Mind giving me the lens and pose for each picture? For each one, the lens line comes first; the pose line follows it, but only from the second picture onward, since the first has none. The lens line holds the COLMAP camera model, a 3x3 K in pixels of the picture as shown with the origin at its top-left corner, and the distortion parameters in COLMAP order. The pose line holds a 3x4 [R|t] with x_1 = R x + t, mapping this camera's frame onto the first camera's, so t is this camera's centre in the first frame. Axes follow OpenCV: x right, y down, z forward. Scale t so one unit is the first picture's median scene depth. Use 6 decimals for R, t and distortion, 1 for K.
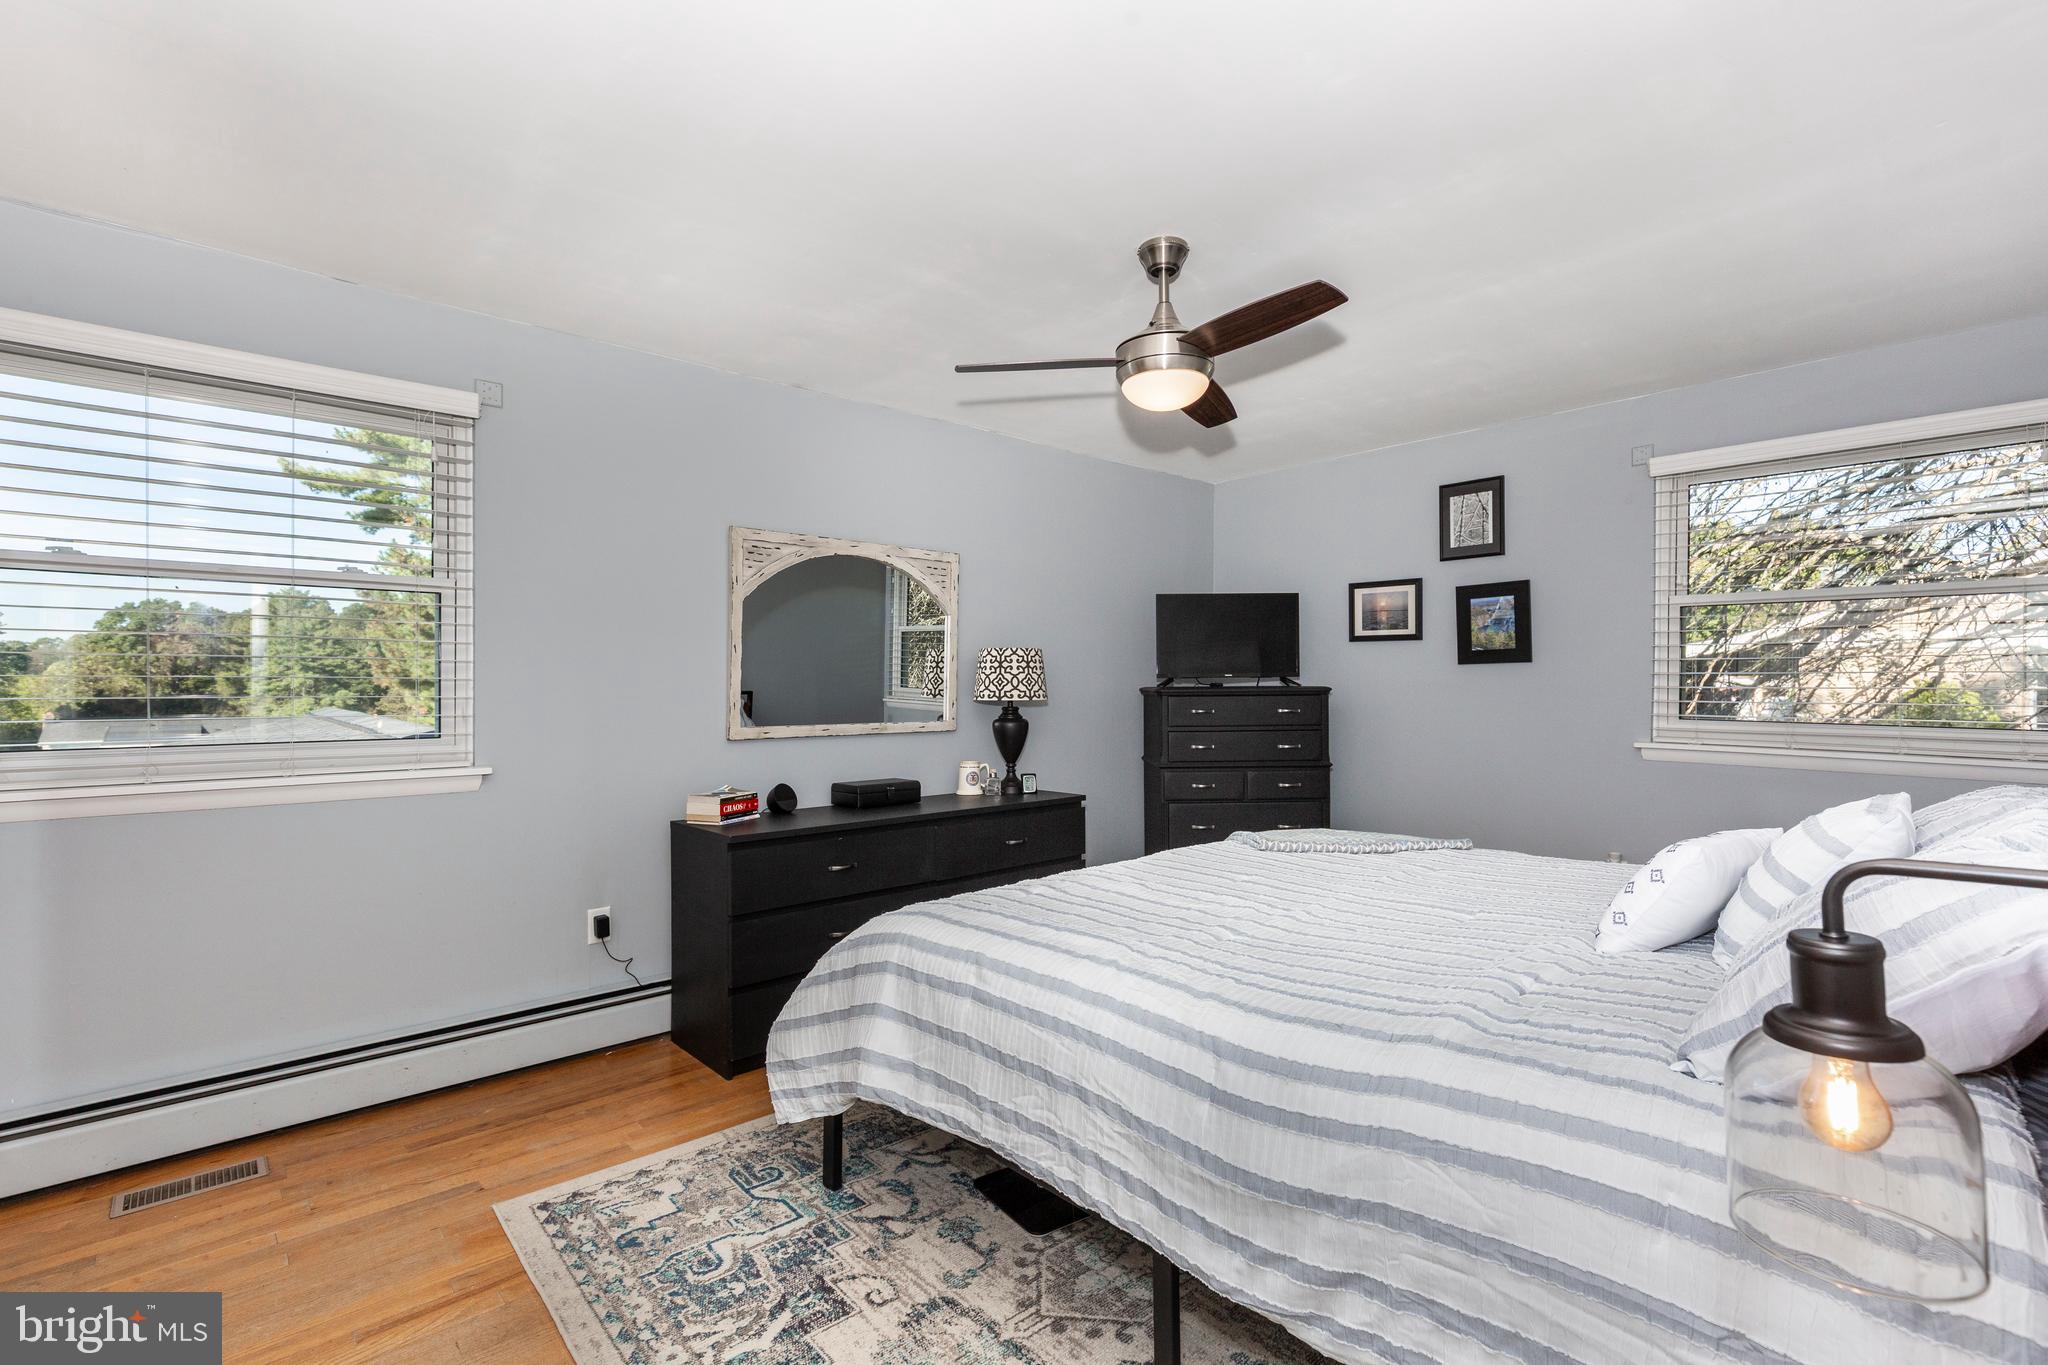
lens RADIAL K [[942.8, 0, 1018.8], [0, 942.8, 682.2], [0, 0, 1]] dist [0.002144, 0.000216]
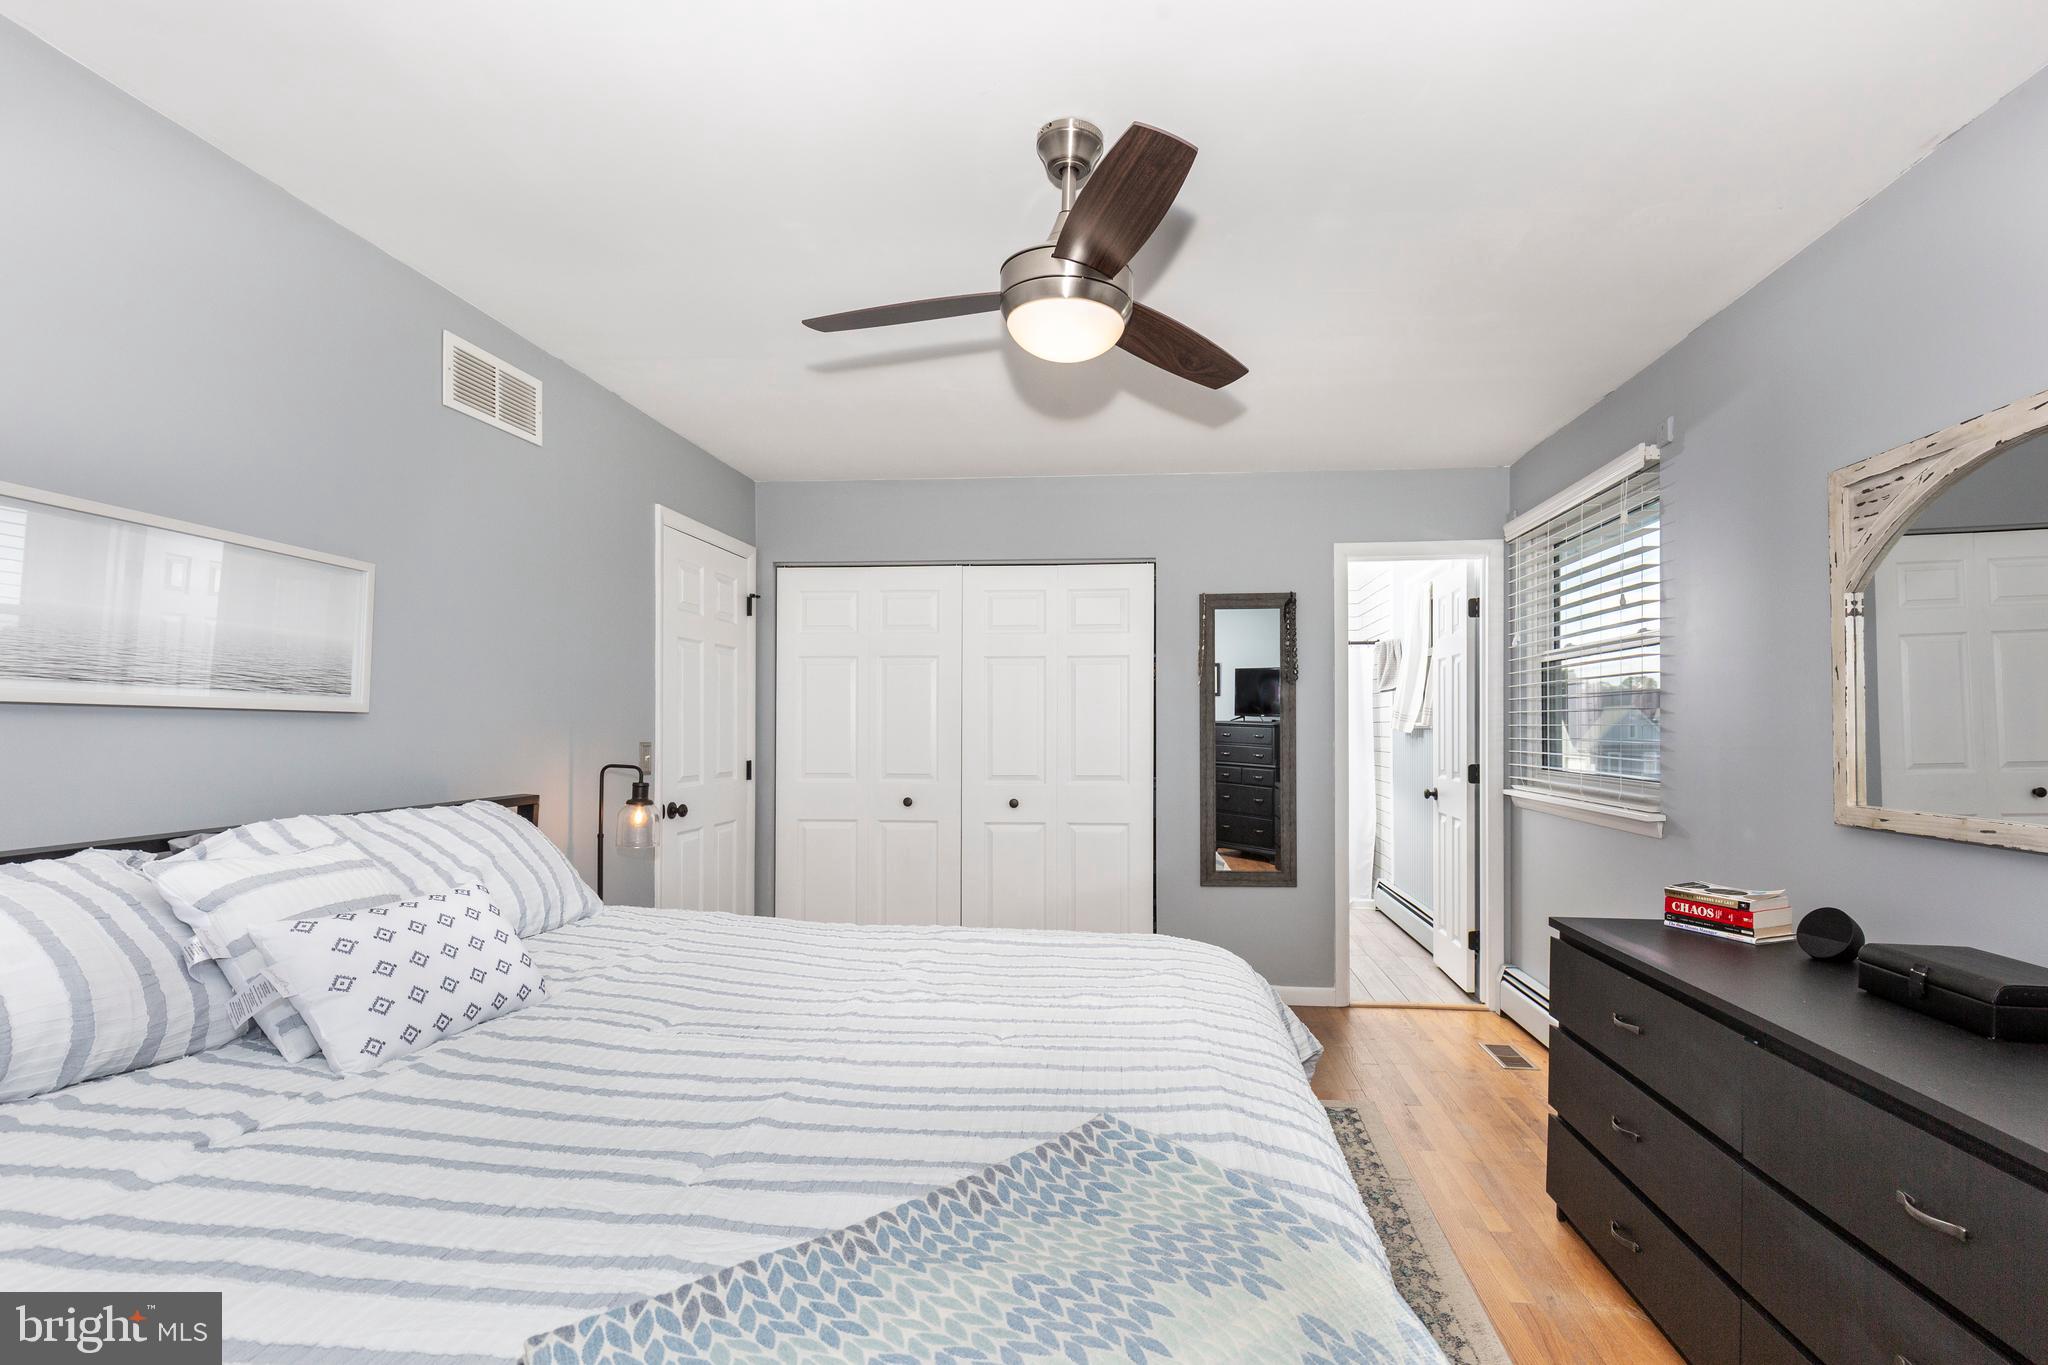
lens RADIAL K [[943.1, 0, 1047.3], [0, 943.1, 714.9], [0, 0, 1]] dist [0.003938, 0.000230]
pose [[-0.728766, -0.009840, -0.684692, 0.407671], [-0.001022, 0.999911, -0.013282, 0.000060], [0.684762, -0.008979, -0.728711, 0.930100]]
